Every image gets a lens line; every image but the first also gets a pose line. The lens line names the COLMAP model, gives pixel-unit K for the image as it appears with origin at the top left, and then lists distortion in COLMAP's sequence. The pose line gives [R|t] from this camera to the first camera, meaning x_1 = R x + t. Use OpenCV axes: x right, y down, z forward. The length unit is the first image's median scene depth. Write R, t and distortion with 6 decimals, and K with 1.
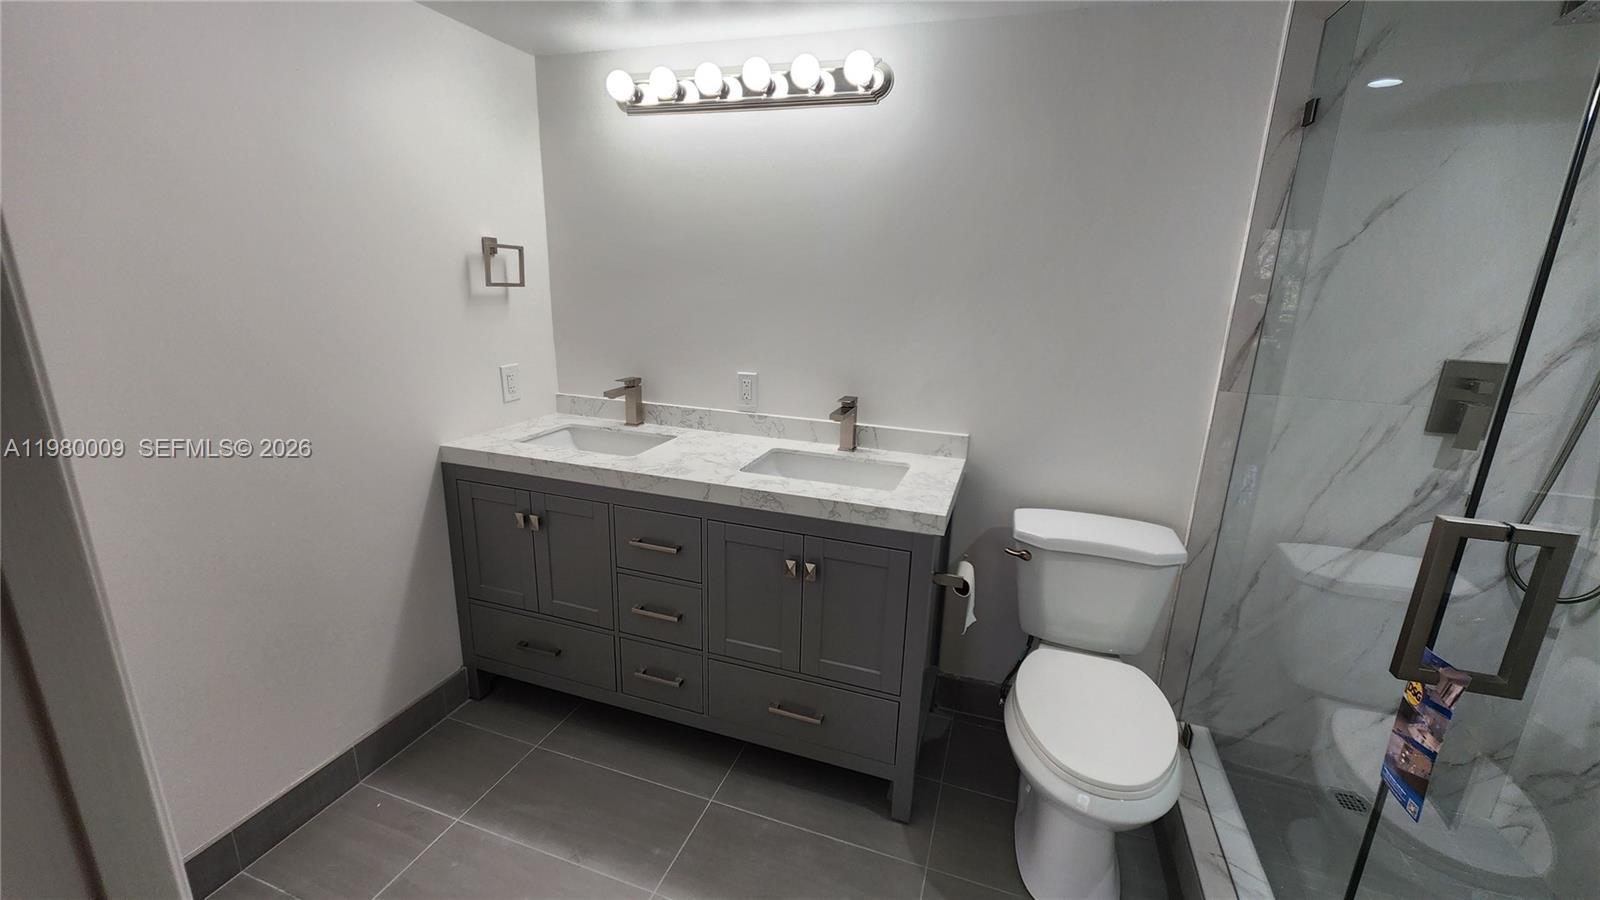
lens RADIAL K [[644.4, 0, 798.9], [0, 644.4, 452.0], [0, 0, 1]] dist [-0.000342, -0.000434]
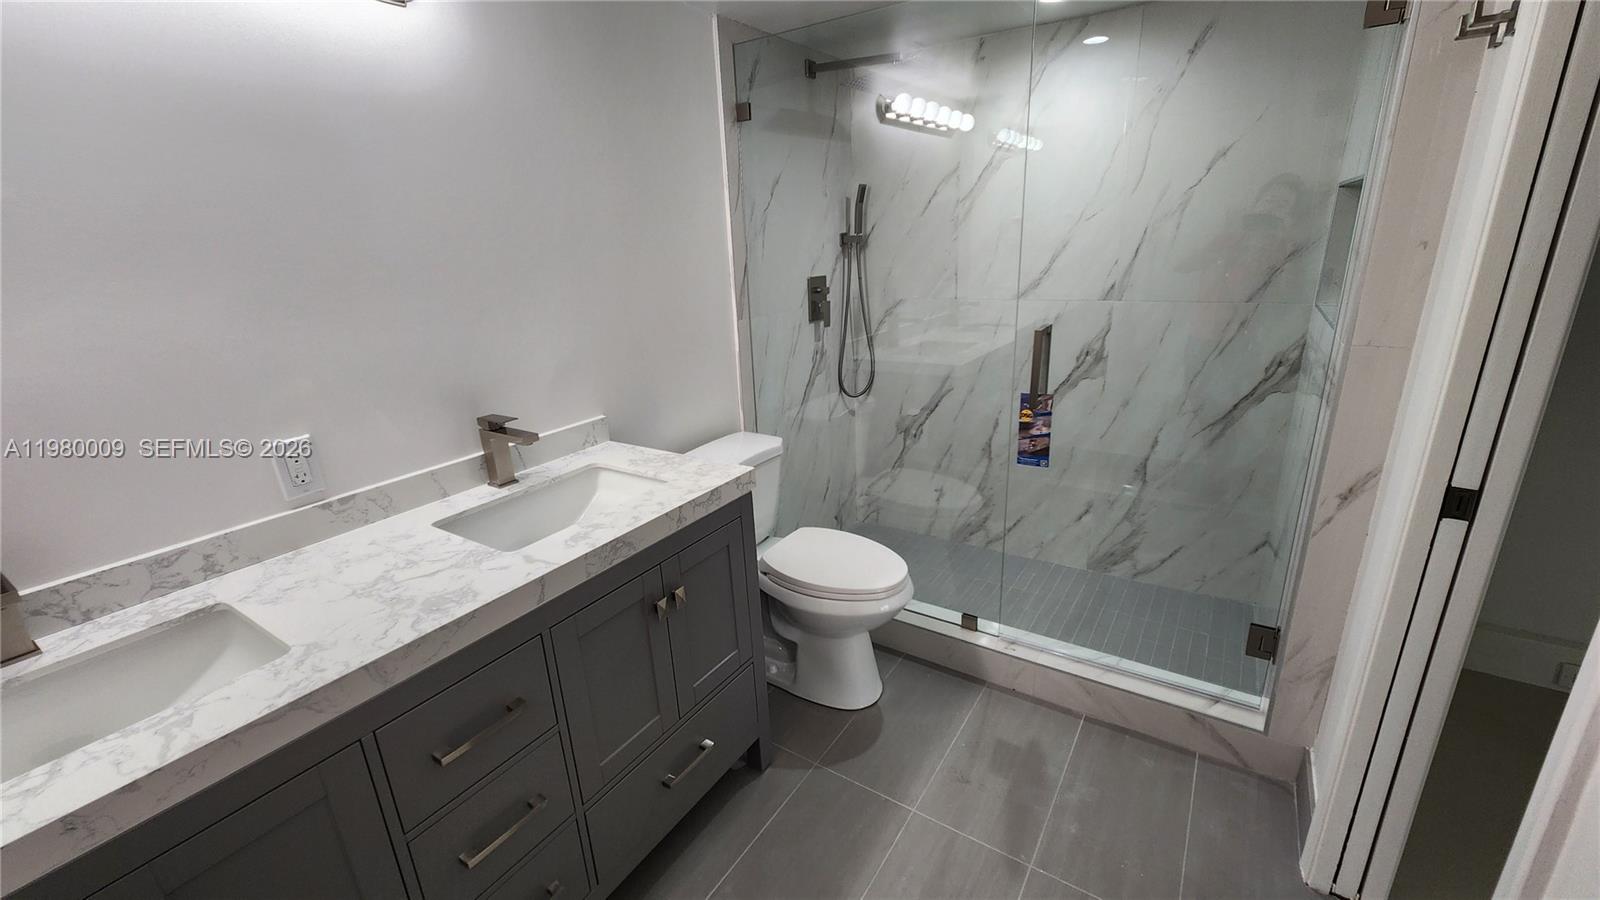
lens RADIAL K [[644.4, 0, 798.2], [0, 644.4, 448.1], [0, 0, 1]] dist [-0.000342, -0.000434]
pose [[0.257481, -0.338472, 0.905064, -0.590012], [0.307740, 0.916597, 0.255236, -0.150557], [-0.915969, 0.212805, 0.340168, 0.476266]]
